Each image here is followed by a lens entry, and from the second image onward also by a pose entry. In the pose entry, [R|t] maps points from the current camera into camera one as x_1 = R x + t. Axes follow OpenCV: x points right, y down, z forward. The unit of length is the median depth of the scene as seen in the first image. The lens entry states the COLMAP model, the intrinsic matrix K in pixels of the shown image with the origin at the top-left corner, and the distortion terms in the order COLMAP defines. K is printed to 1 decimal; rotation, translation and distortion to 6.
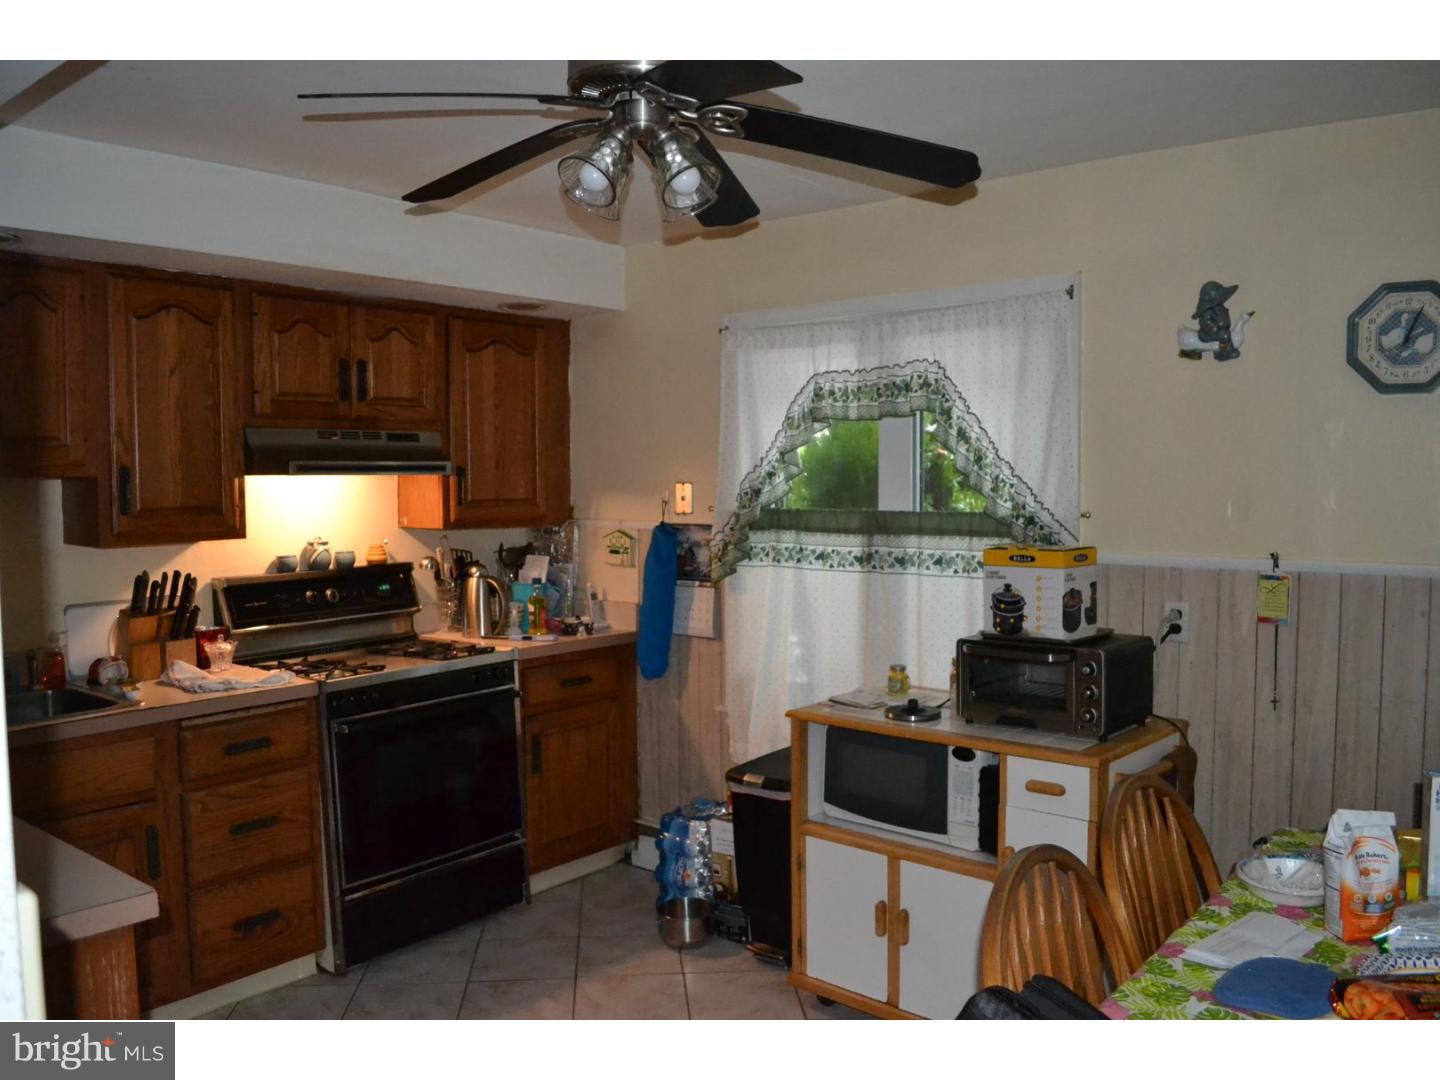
lens RADIAL K [[1169.4, 0, 713.3], [0, 1169.4, 547.2], [0, 0, 1]] dist [-0.068625, 0.010360]
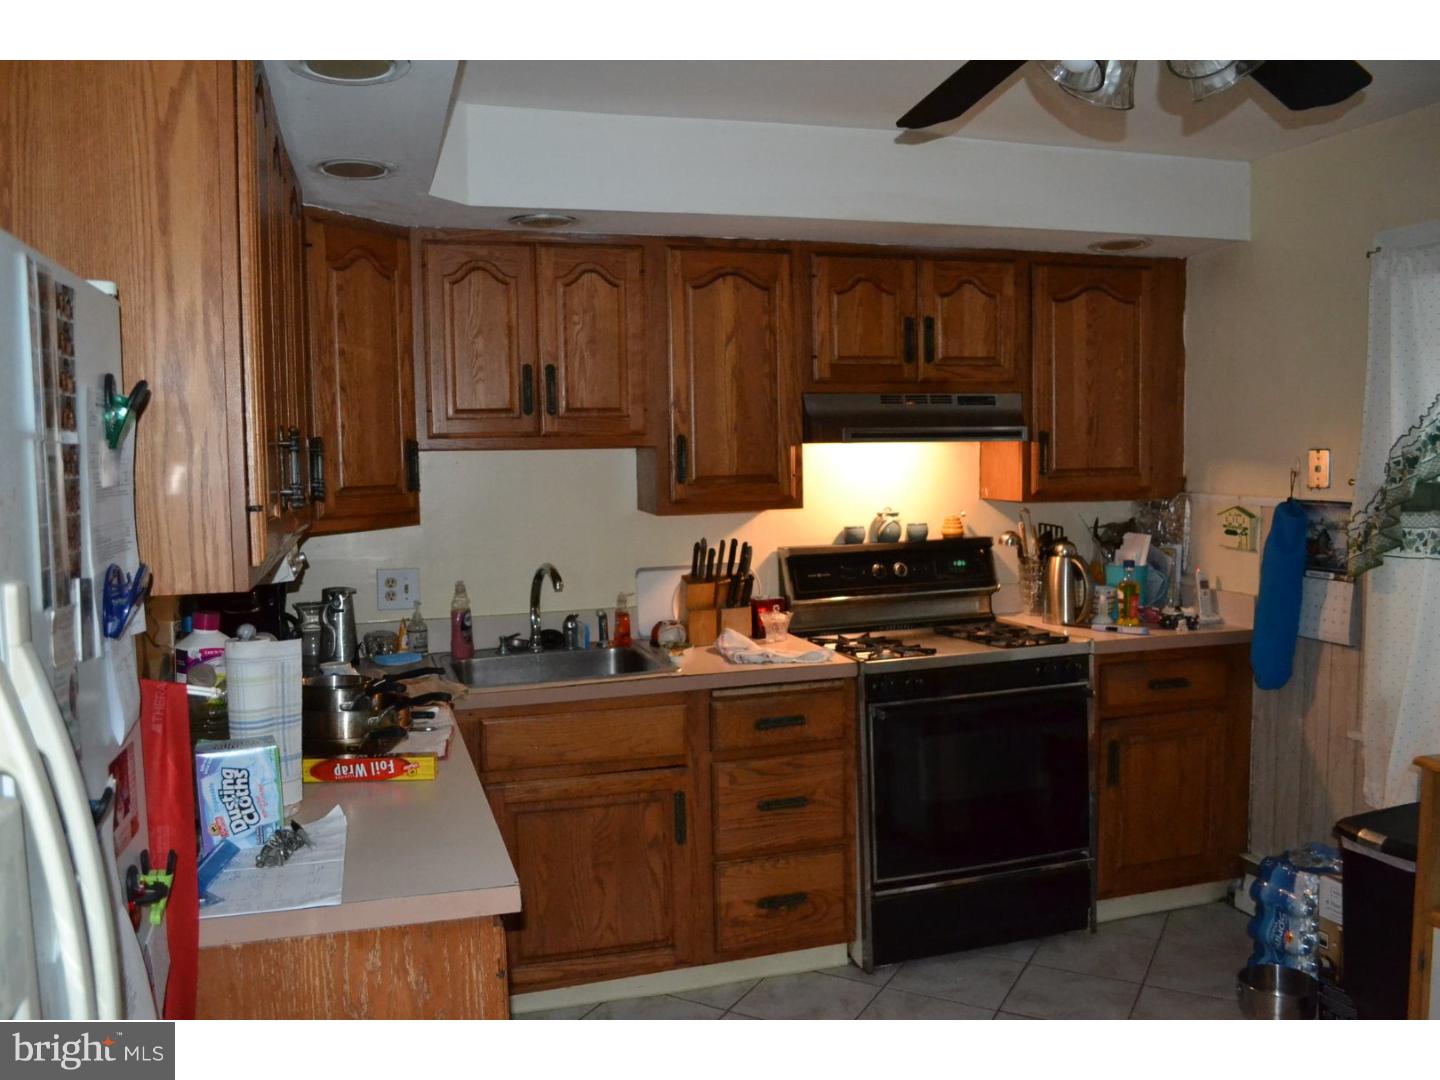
lens RADIAL K [[1169.4, 0, 713.3], [0, 1169.4, 547.2], [0, 0, 1]] dist [-0.068625, 0.010360]
pose [[0.831687, 0.039008, -0.553872, 0.072805], [-0.022518, 0.999078, 0.036550, -0.008138], [0.554787, -0.017926, 0.831799, 0.124381]]
